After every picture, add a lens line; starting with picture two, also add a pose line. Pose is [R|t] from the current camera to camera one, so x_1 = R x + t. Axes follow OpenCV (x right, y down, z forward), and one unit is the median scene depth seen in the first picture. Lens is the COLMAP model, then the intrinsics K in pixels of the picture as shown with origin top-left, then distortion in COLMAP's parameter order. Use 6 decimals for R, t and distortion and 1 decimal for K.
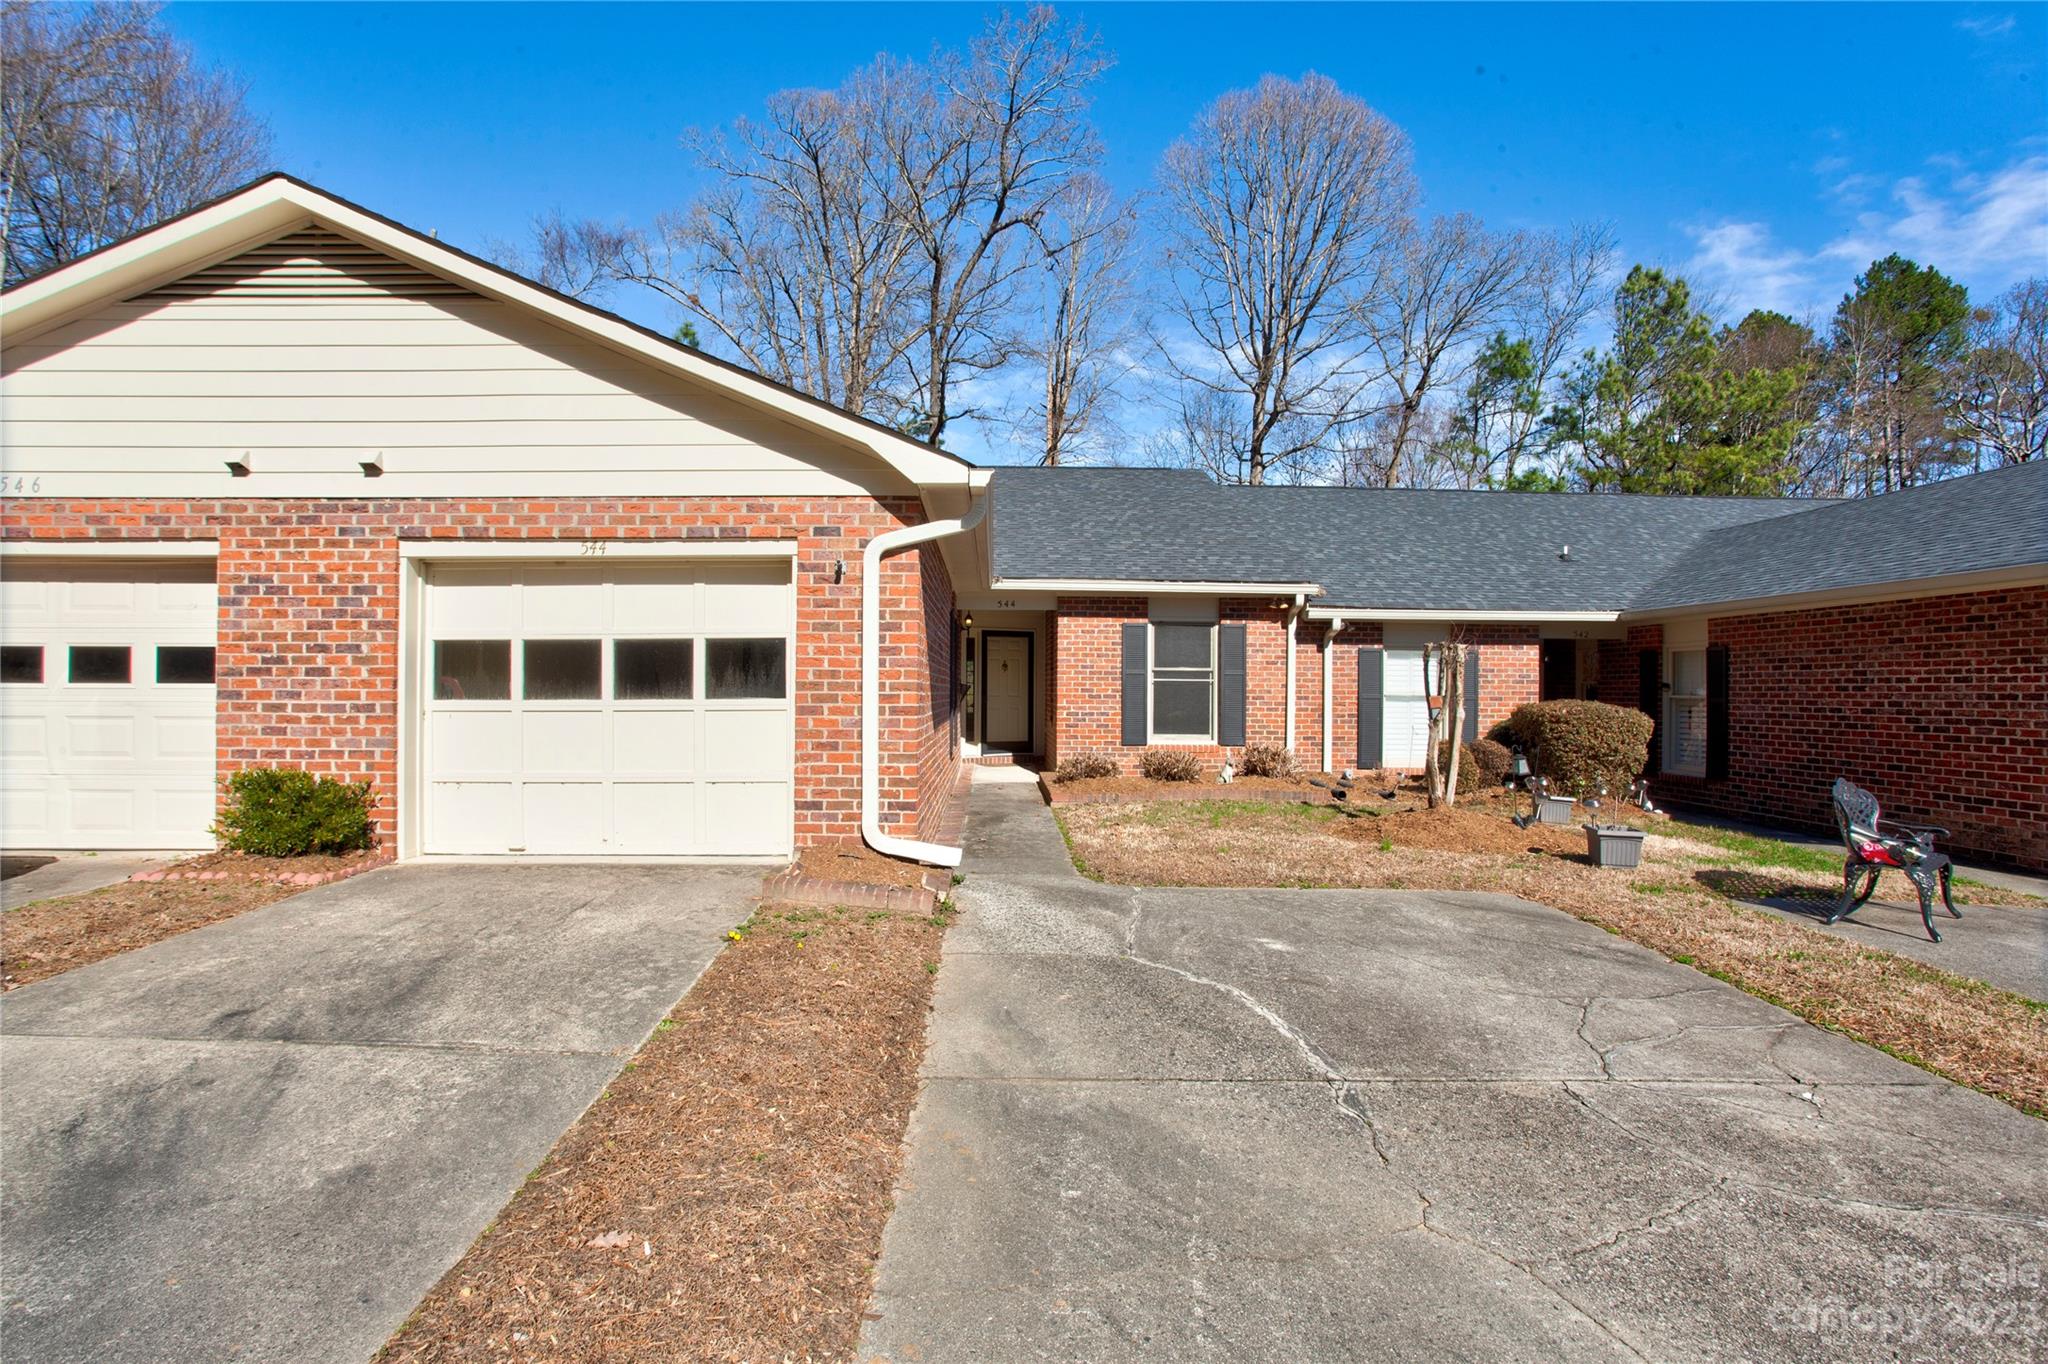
lens RADIAL K [[1030.7, 0, 1024.0], [0, 1030.7, 682.0], [0, 0, 1]] dist [-0.073756, 0.034336]
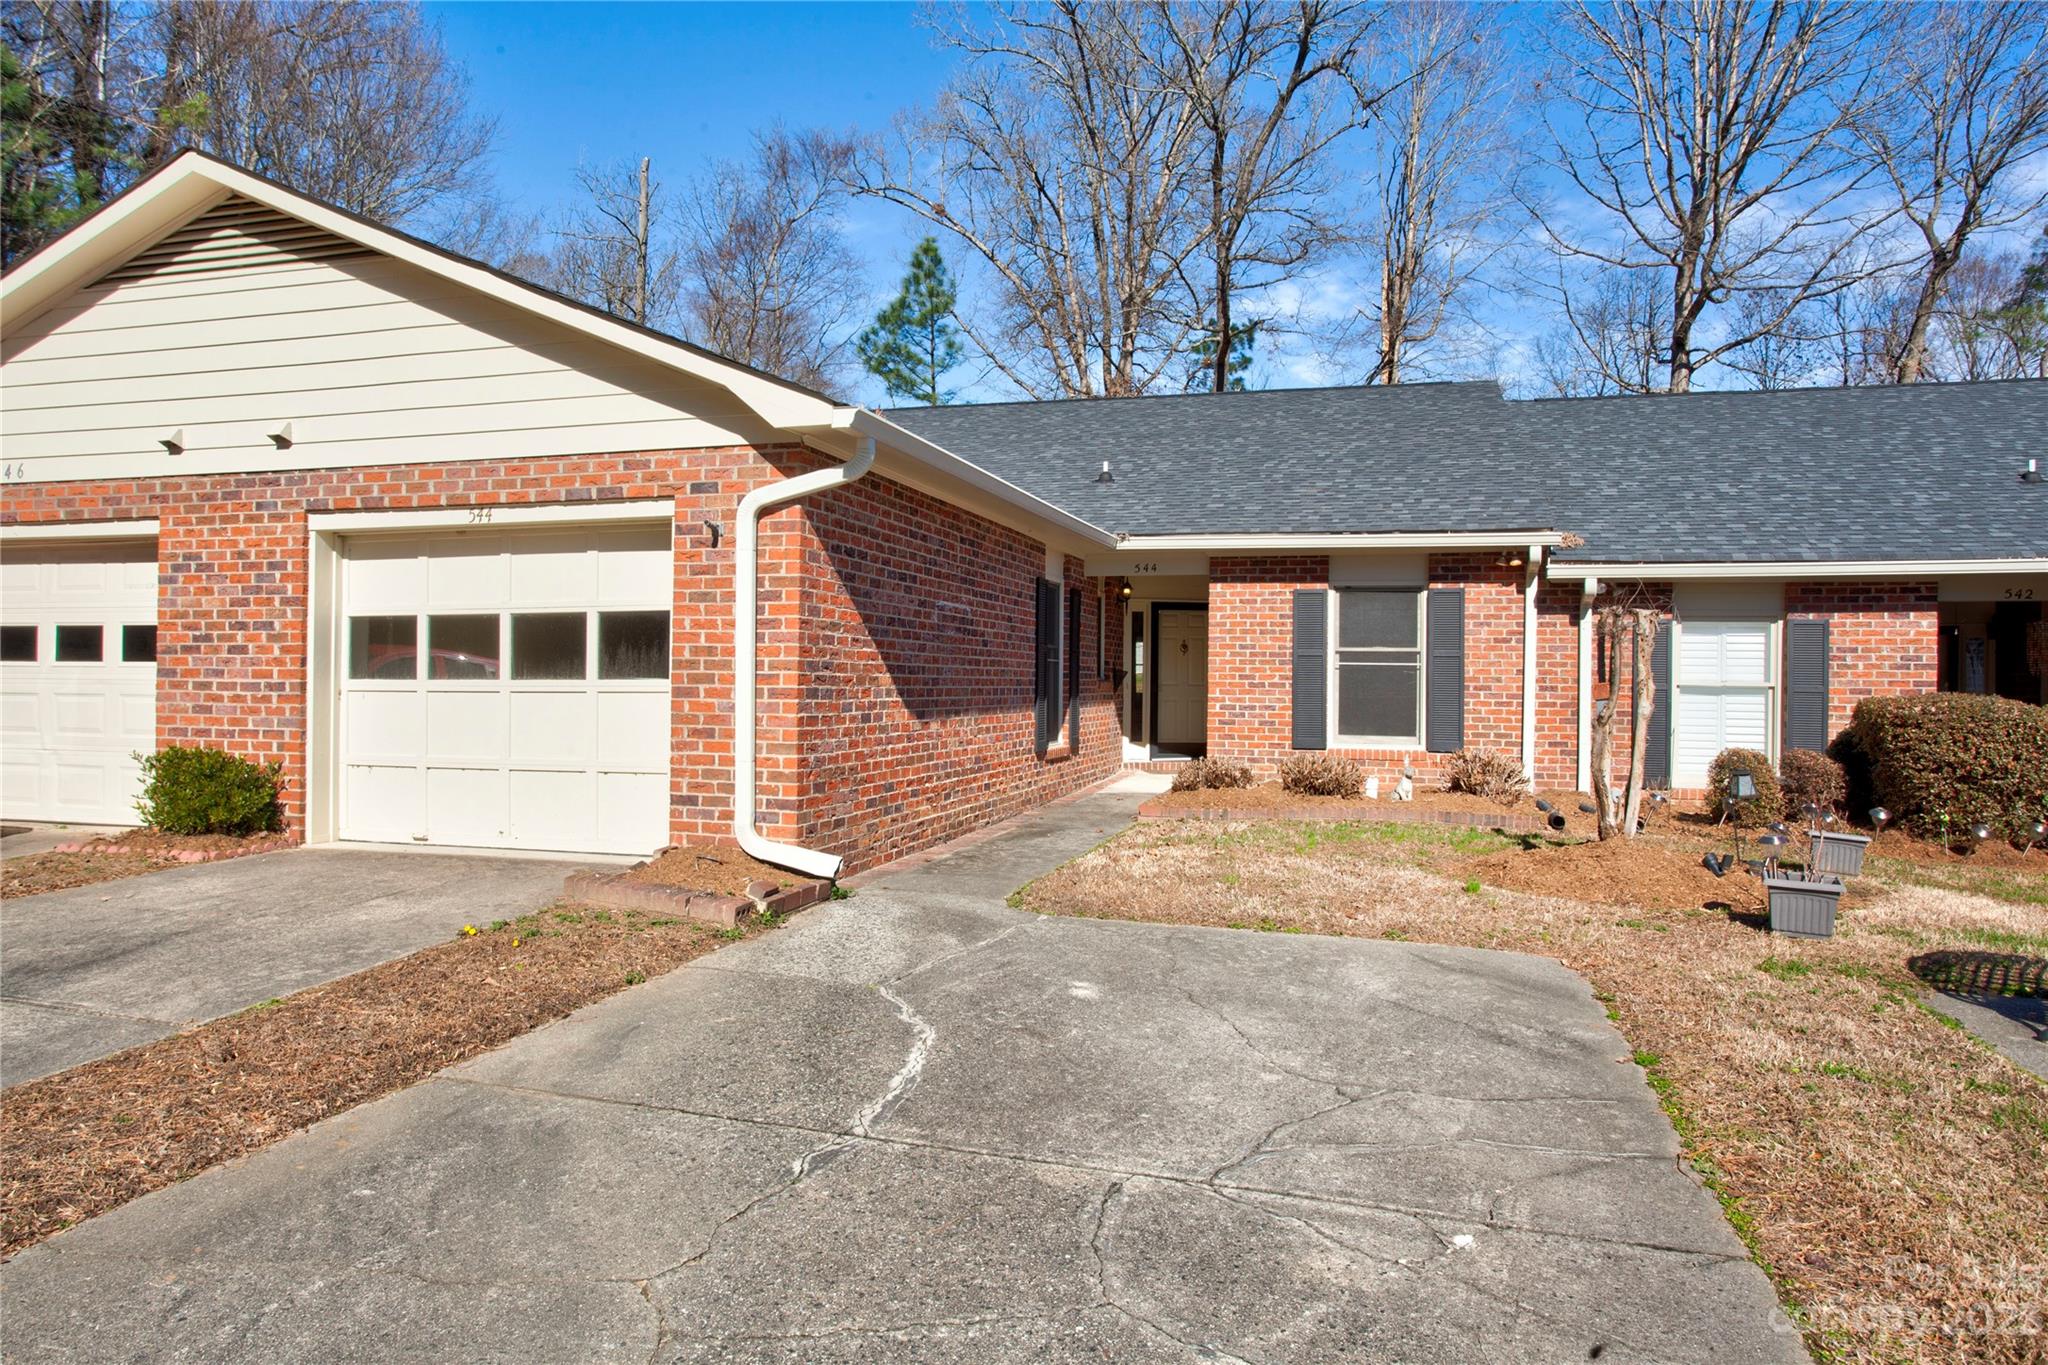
lens RADIAL K [[1311.4, 0, 1023.5], [0, 1311.4, 670.5], [0, 0, 1]] dist [-0.051834, 0.039887]
pose [[0.953958, 0.002011, -0.299933, 0.404566], [-0.002386, 0.999997, -0.000883, 0.009452], [0.299931, 0.001558, 0.953960, 0.018857]]
